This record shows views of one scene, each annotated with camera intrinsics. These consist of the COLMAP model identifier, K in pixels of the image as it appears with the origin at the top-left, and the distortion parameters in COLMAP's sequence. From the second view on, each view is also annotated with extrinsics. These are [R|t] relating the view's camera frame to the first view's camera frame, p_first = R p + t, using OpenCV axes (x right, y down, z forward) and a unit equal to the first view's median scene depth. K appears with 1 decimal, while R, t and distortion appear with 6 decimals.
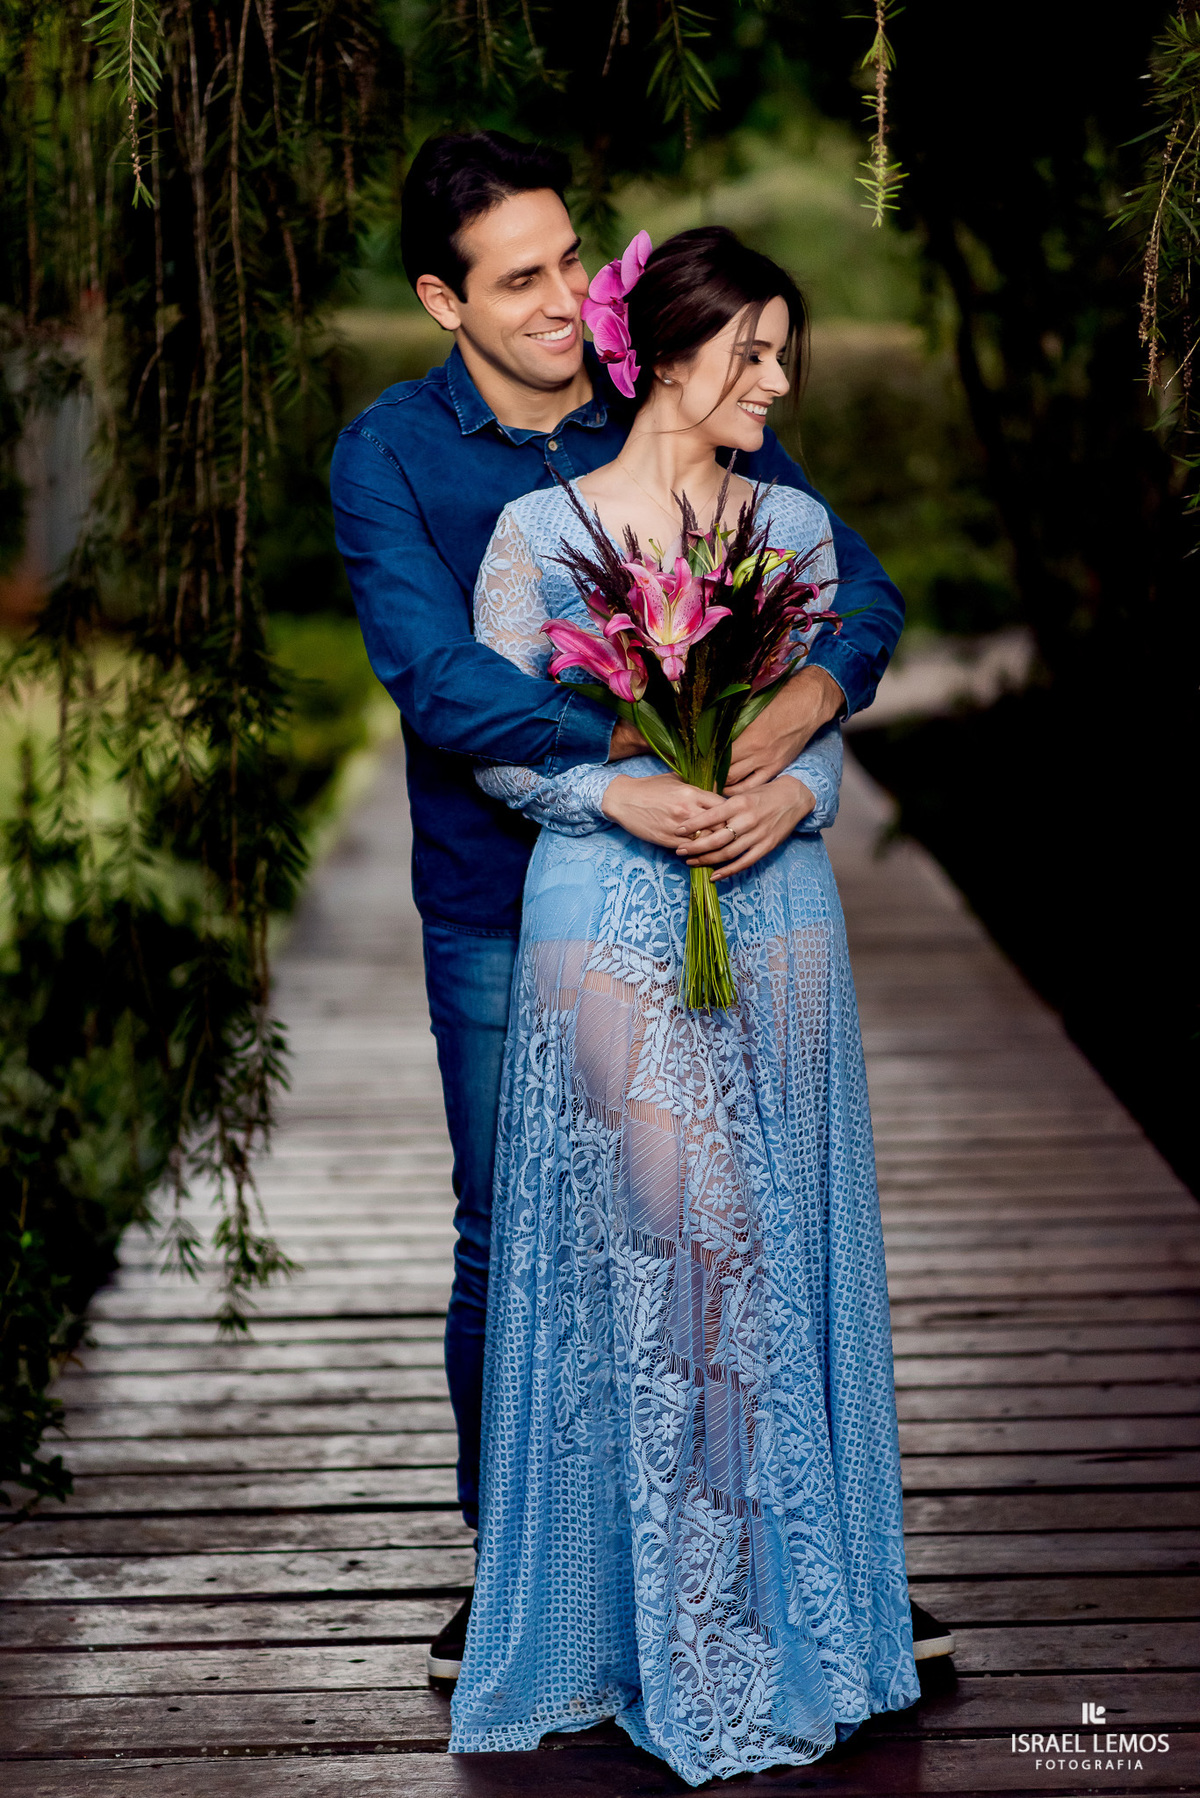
lens RADIAL K [[4422.7, 0, 599.0], [0, 4422.7, 900.2], [0, 0, 1]] dist [0.058077, 0.000000]
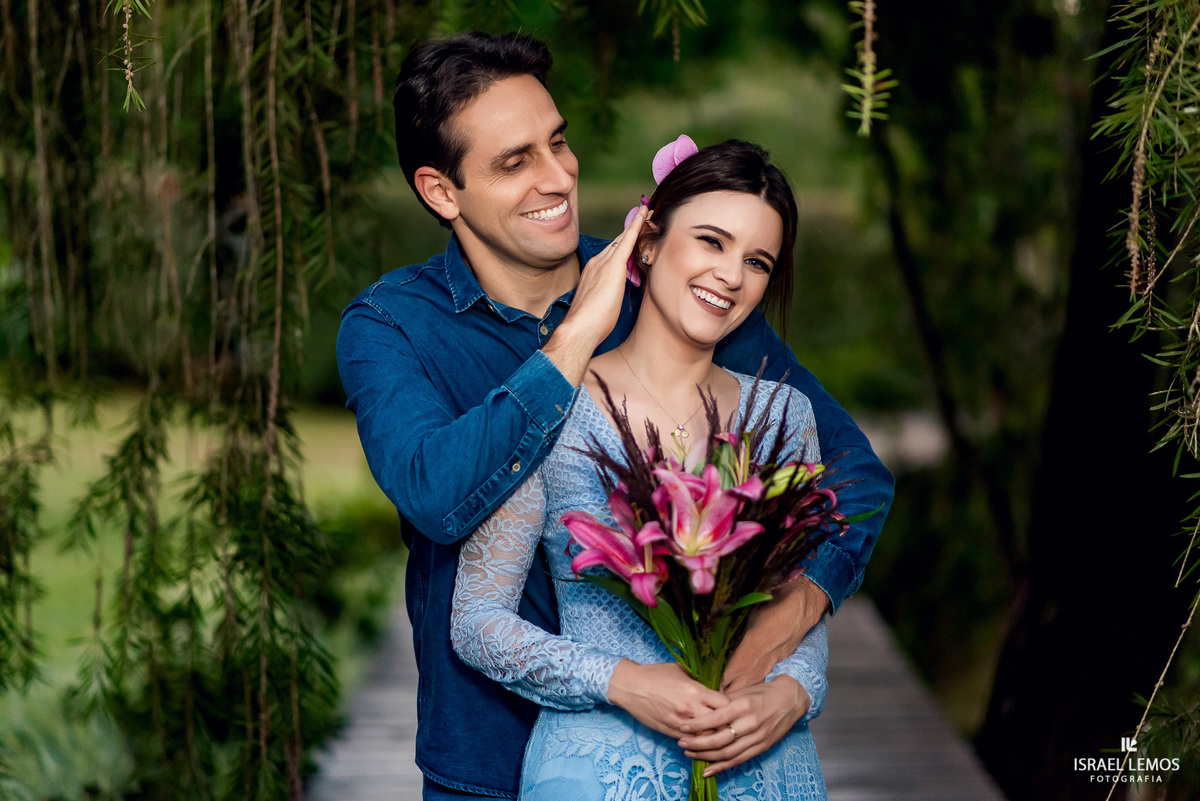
lens RADIAL K [[2951.8, 0, 610.2], [0, 2951.8, 456.2], [0, 0, 1]] dist [0.058077, 0.000000]
pose [[0.999968, 0.007132, -0.003491, 0.003665], [-0.007264, 0.999194, -0.039489, -0.041464], [0.003206, 0.039513, 0.999214, 0.280737]]
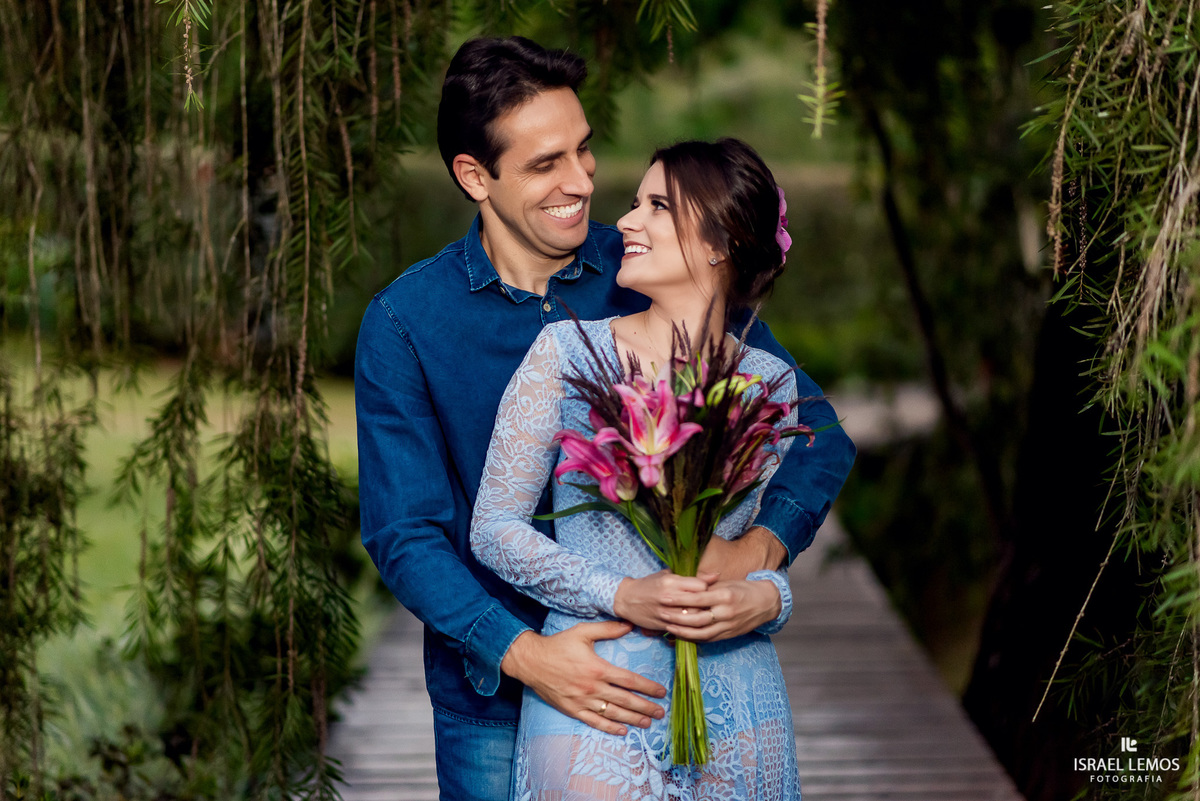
lens RADIAL K [[2951.8, 0, 599.5], [0, 2951.8, 399.0], [0, 0, 1]] dist [0.058077, 0.000000]
pose [[0.999870, 0.008247, -0.013862, 0.012847], [-0.008921, 0.998744, -0.049304, -0.033775], [0.013438, 0.049421, 0.998688, 0.176417]]
